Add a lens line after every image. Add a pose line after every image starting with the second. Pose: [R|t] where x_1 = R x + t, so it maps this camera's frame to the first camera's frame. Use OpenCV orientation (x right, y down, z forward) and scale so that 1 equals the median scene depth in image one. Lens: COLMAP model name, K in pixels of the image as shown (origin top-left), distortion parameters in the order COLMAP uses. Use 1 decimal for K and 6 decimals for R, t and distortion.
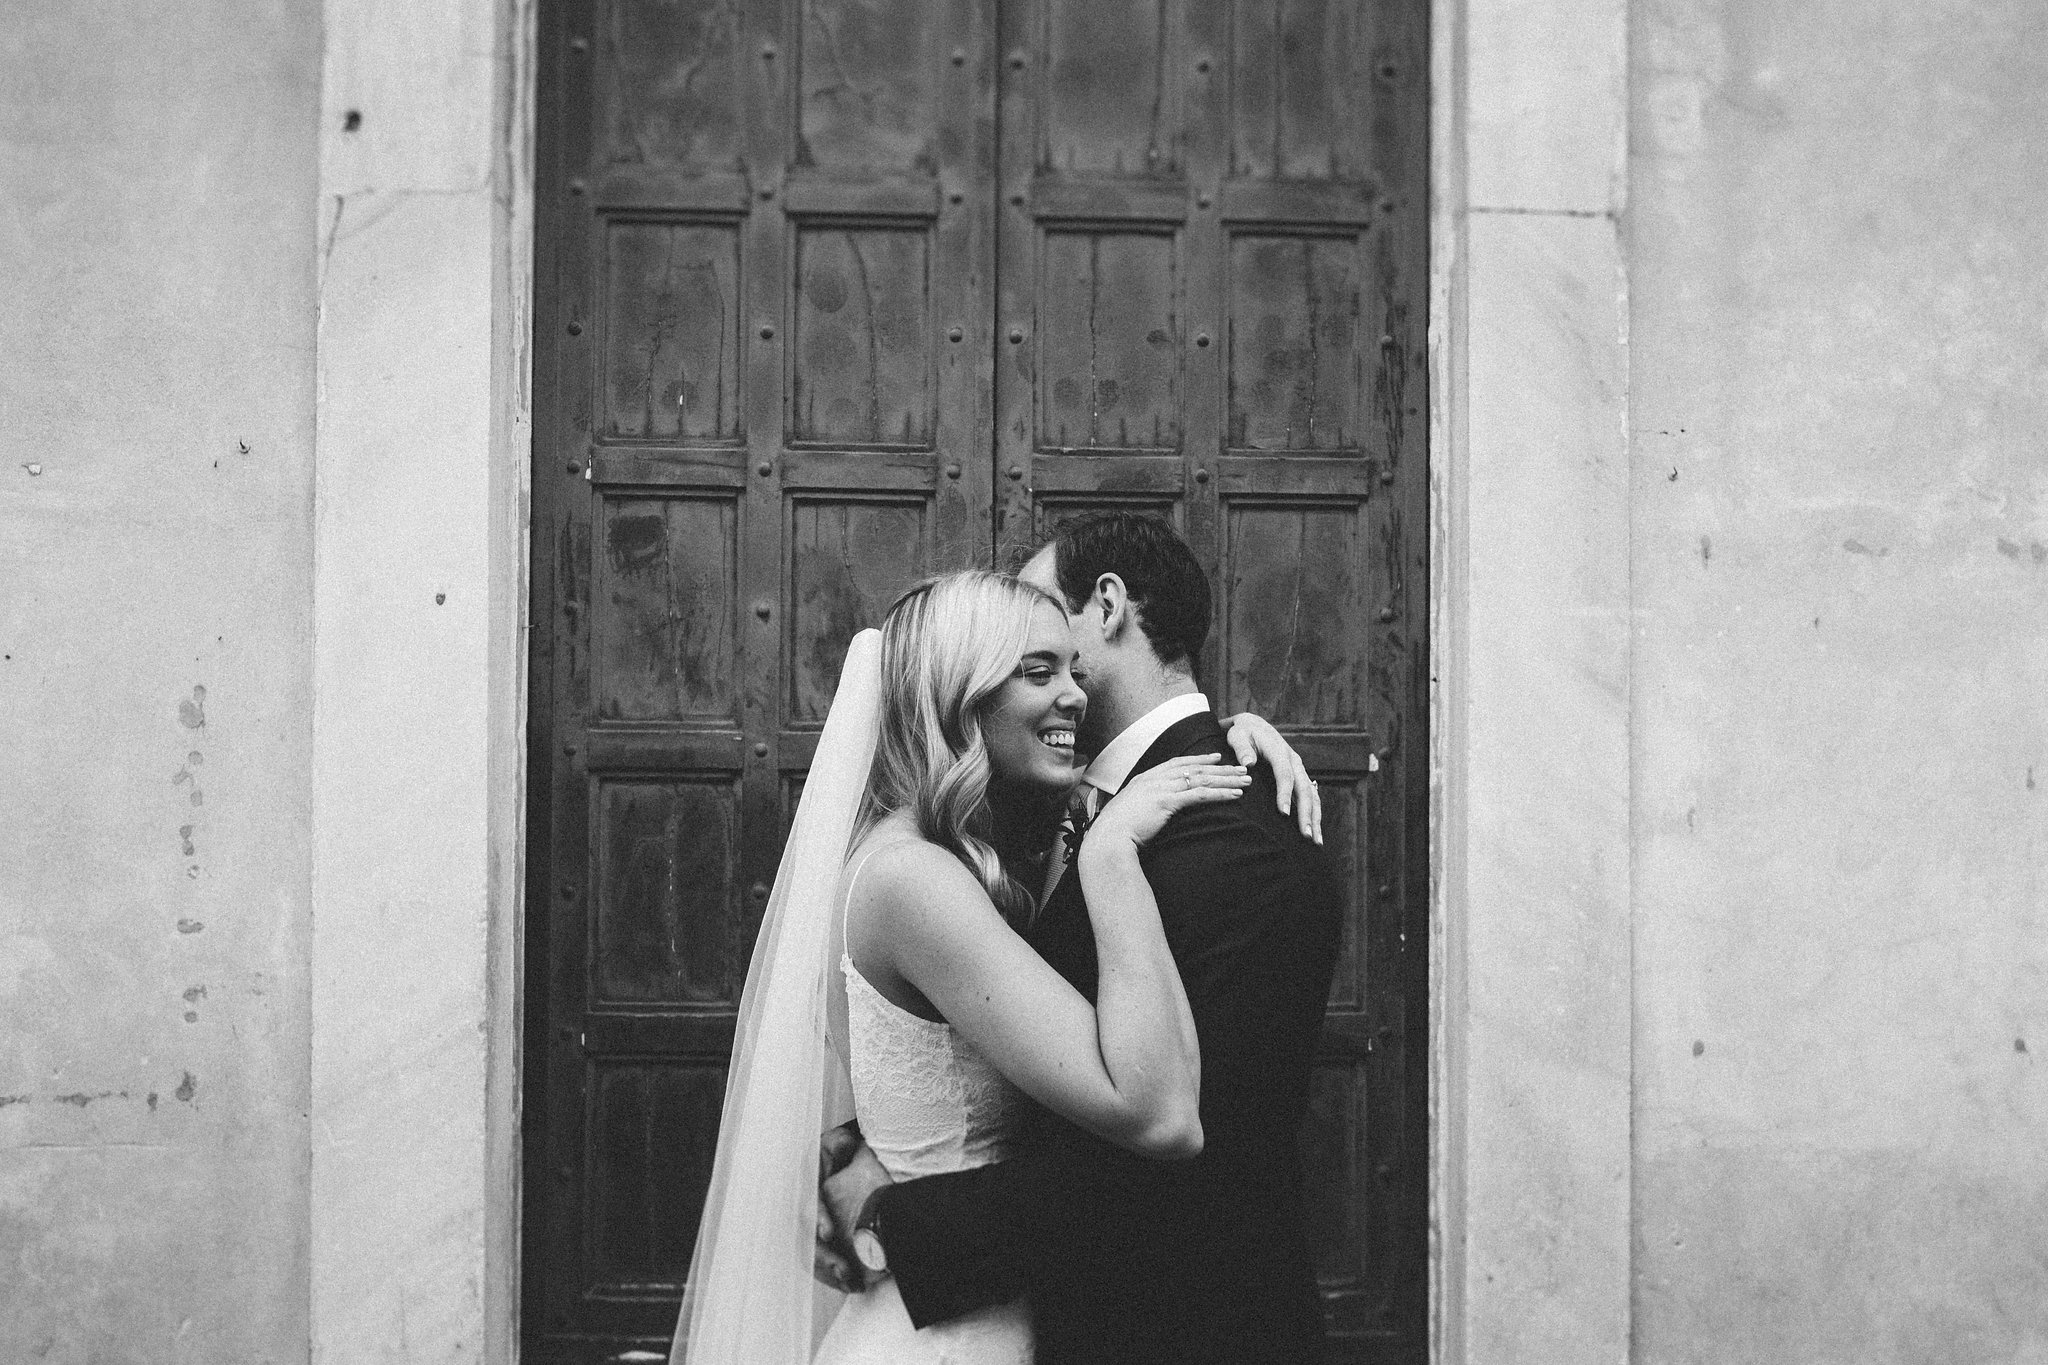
lens RADIAL K [[1517.3, 0, 1064.2], [0, 1517.3, 738.4], [0, 0, 1]] dist [-0.007403, 0.003852]
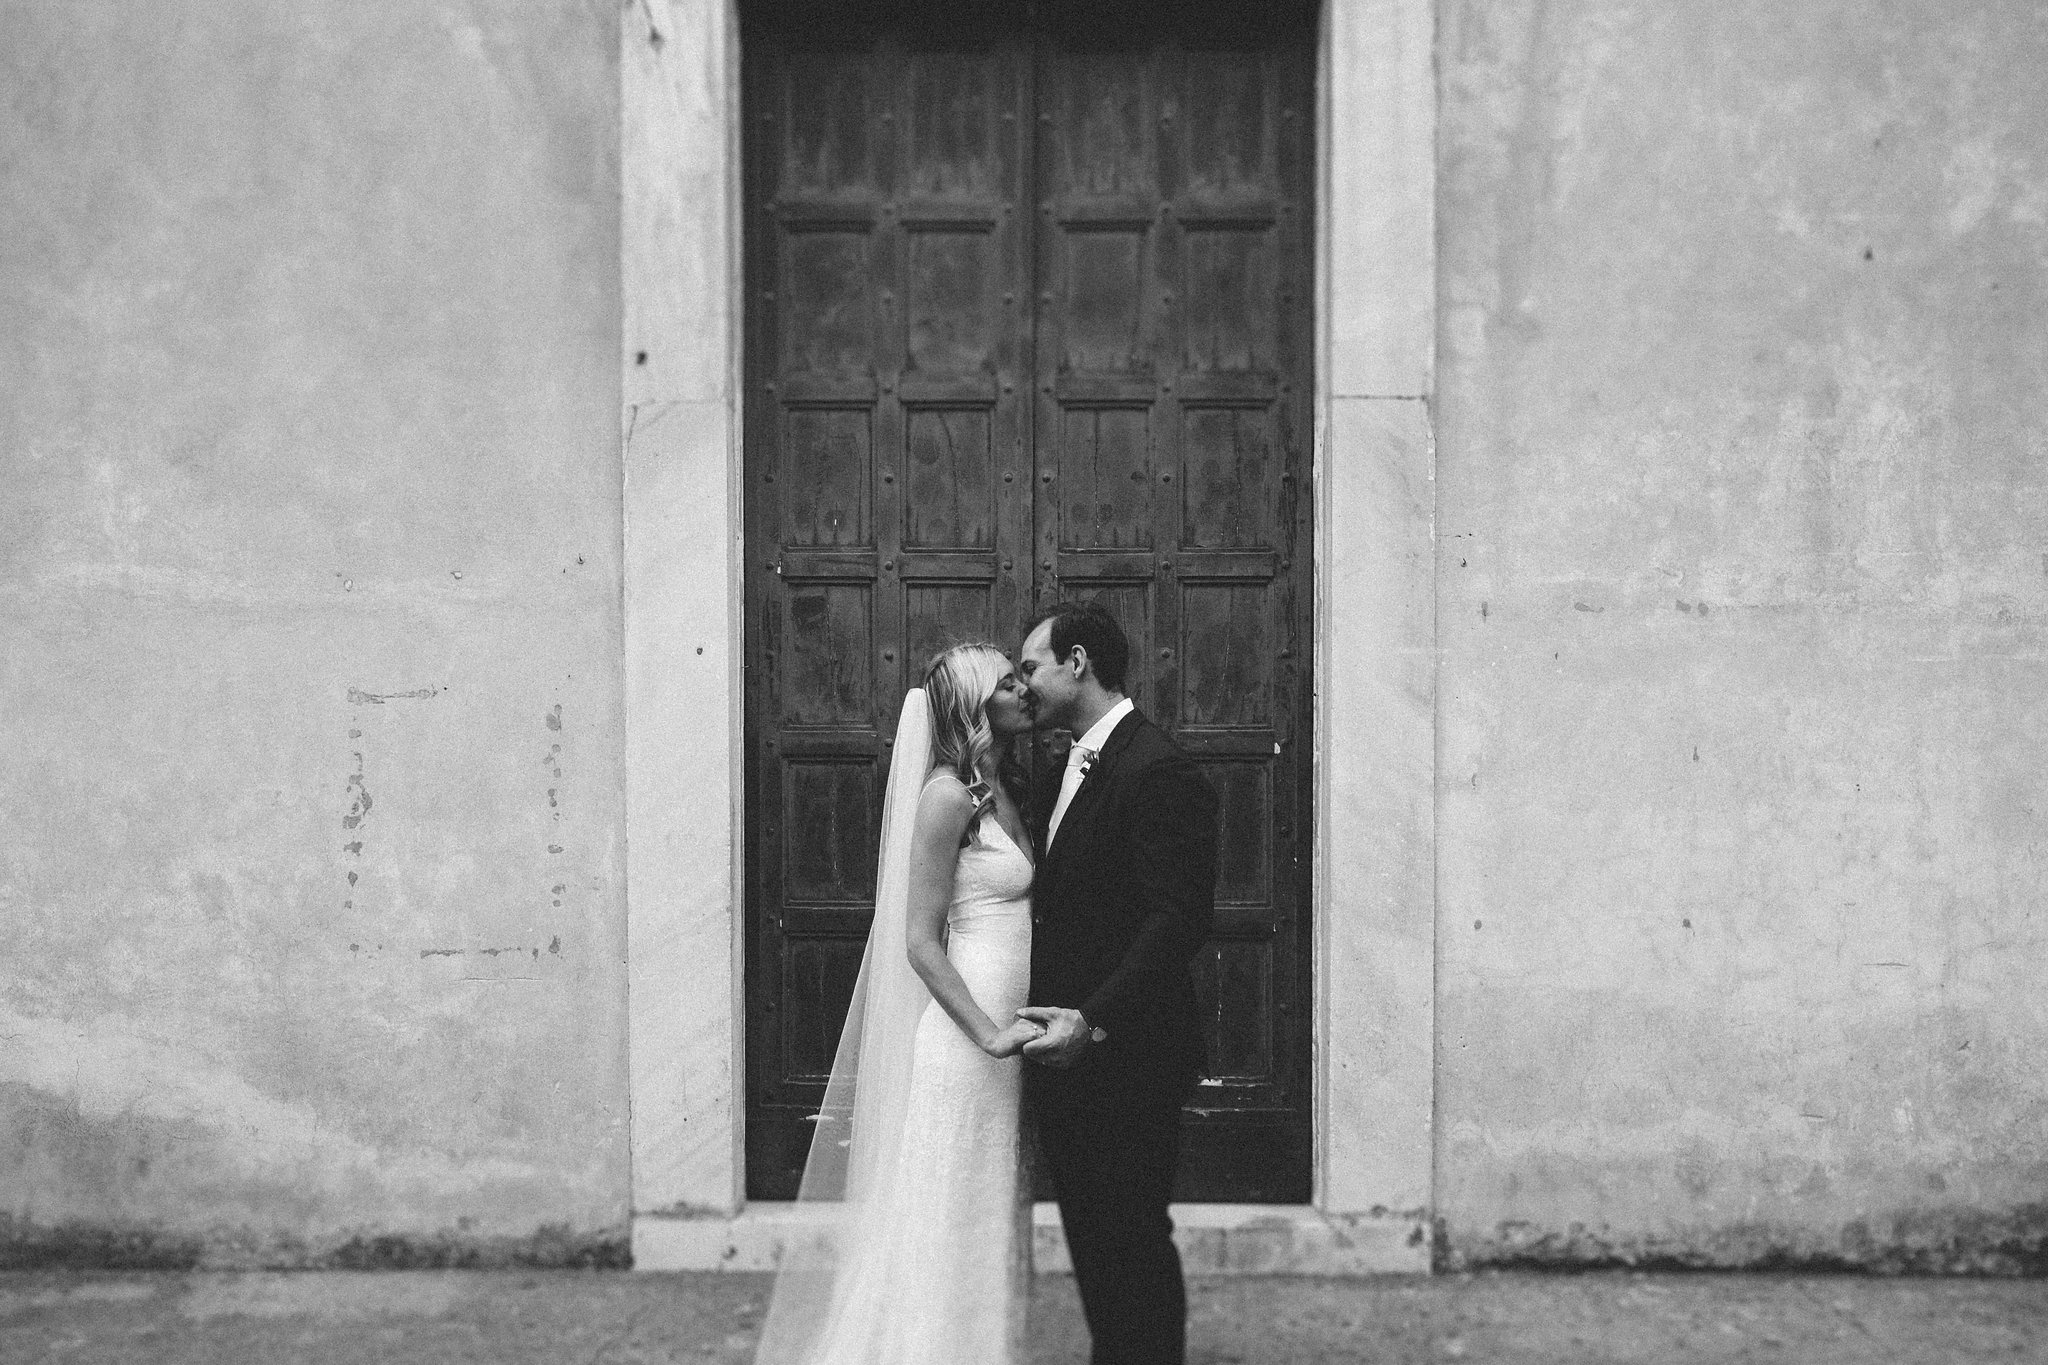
lens RADIAL K [[1416.4, 0, 1009.4], [0, 1416.4, 807.6], [0, 0, 1]] dist [-0.008939, -0.000261]
pose [[0.998190, -0.004275, -0.059990, 0.016334], [0.006485, 0.999305, 0.036697, 0.021908], [0.059792, -0.037019, 0.997524, -0.479058]]
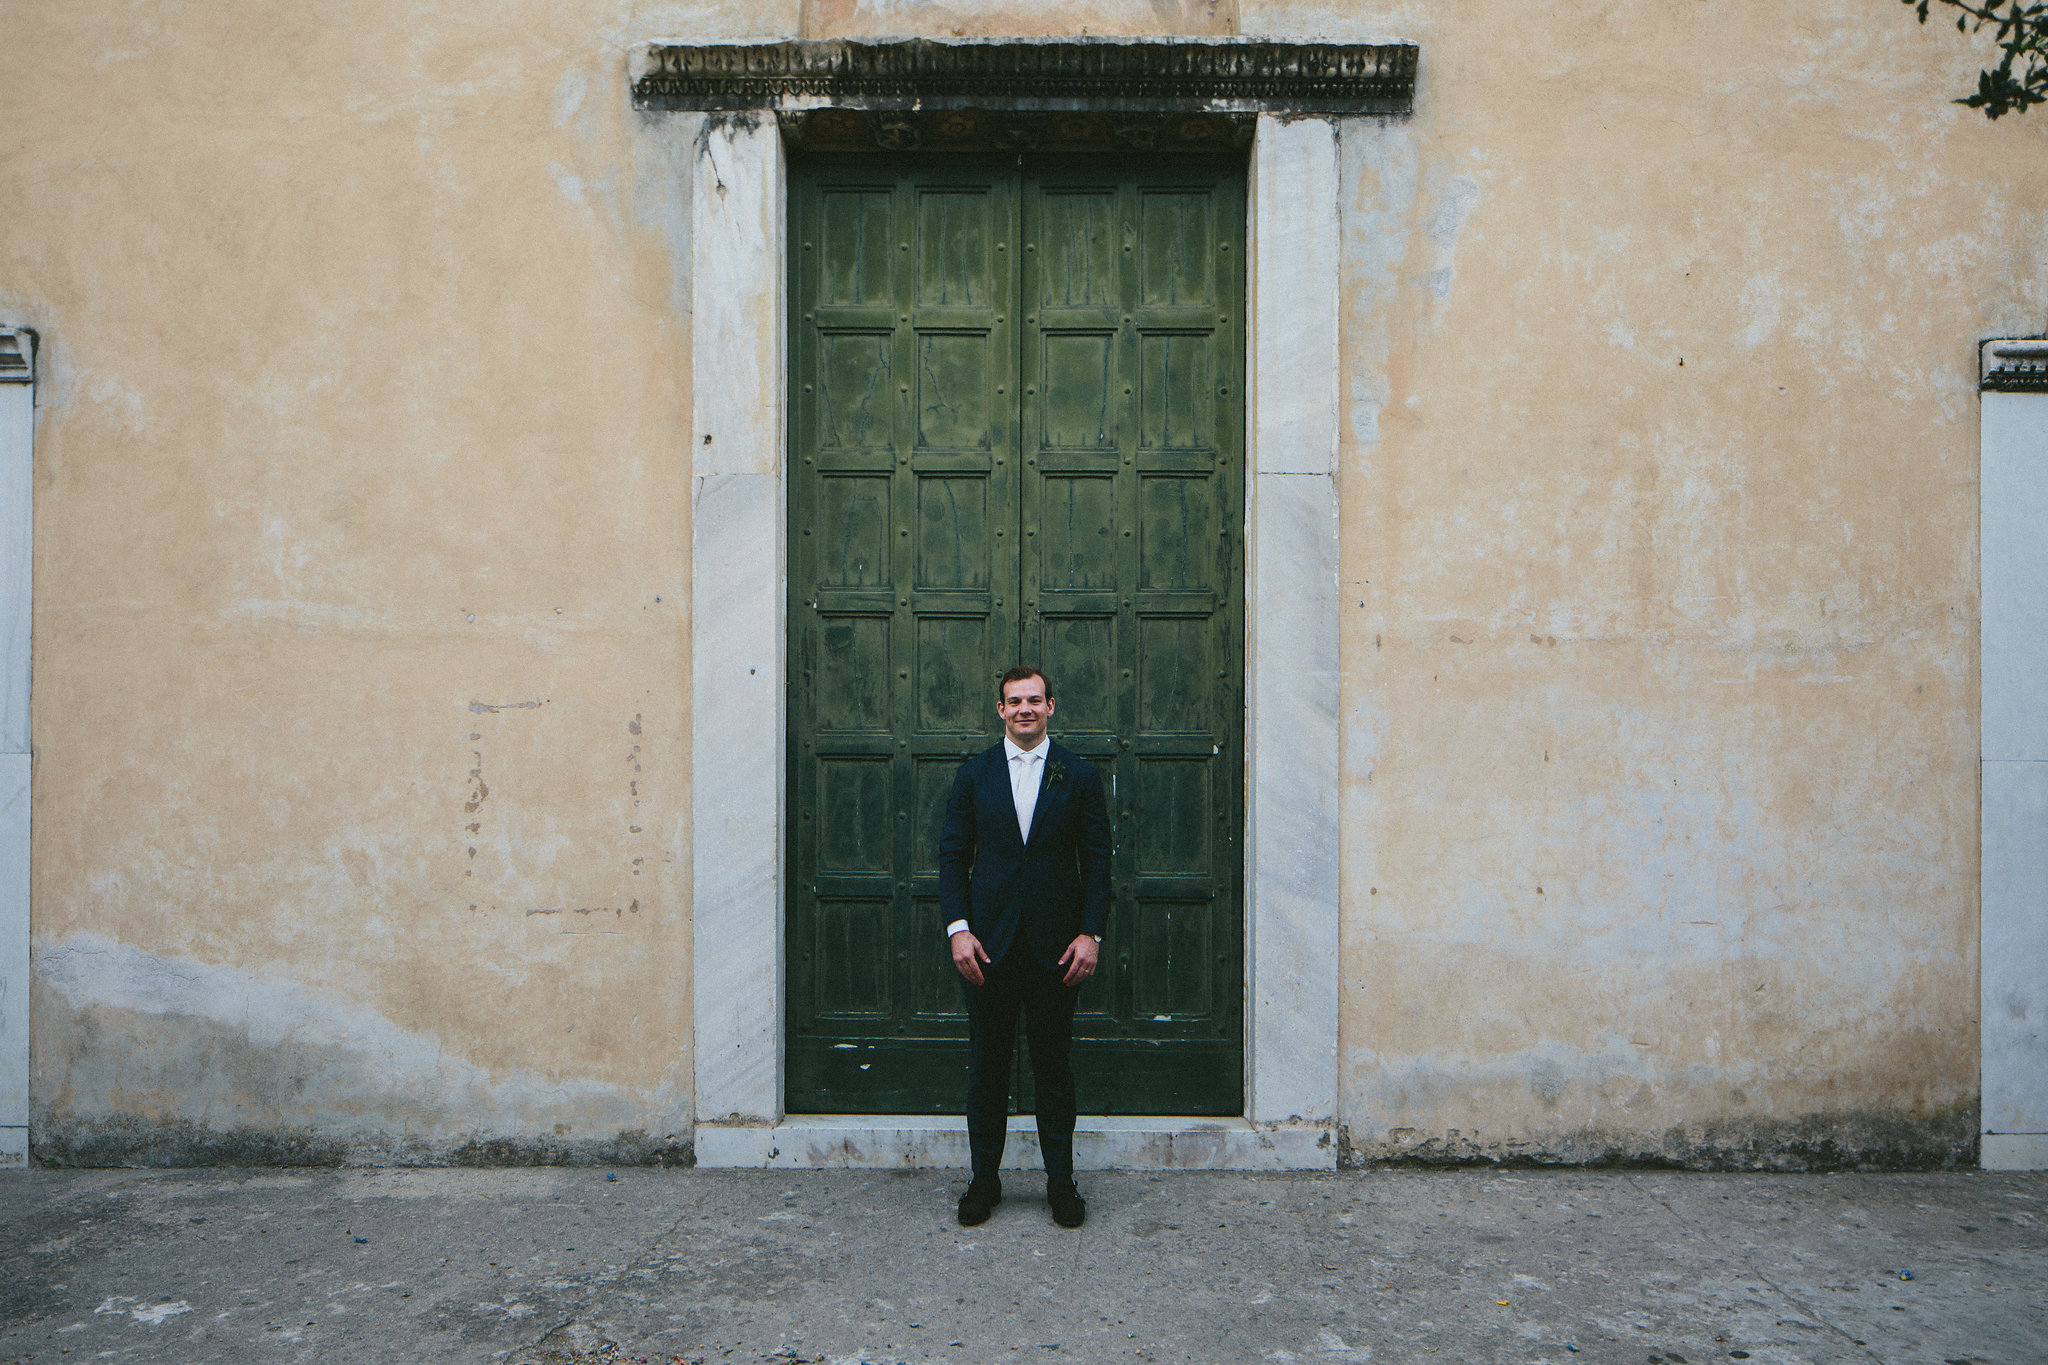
lens RADIAL K [[1416.4, 0, 1002.1], [0, 1416.4, 773.2], [0, 0, 1]] dist [-0.008939, -0.000261]
pose [[0.998622, -0.002080, -0.052439, 0.026440], [0.002926, 0.999867, 0.016062, 0.015582], [0.052399, -0.016193, 0.998495, -0.833945]]
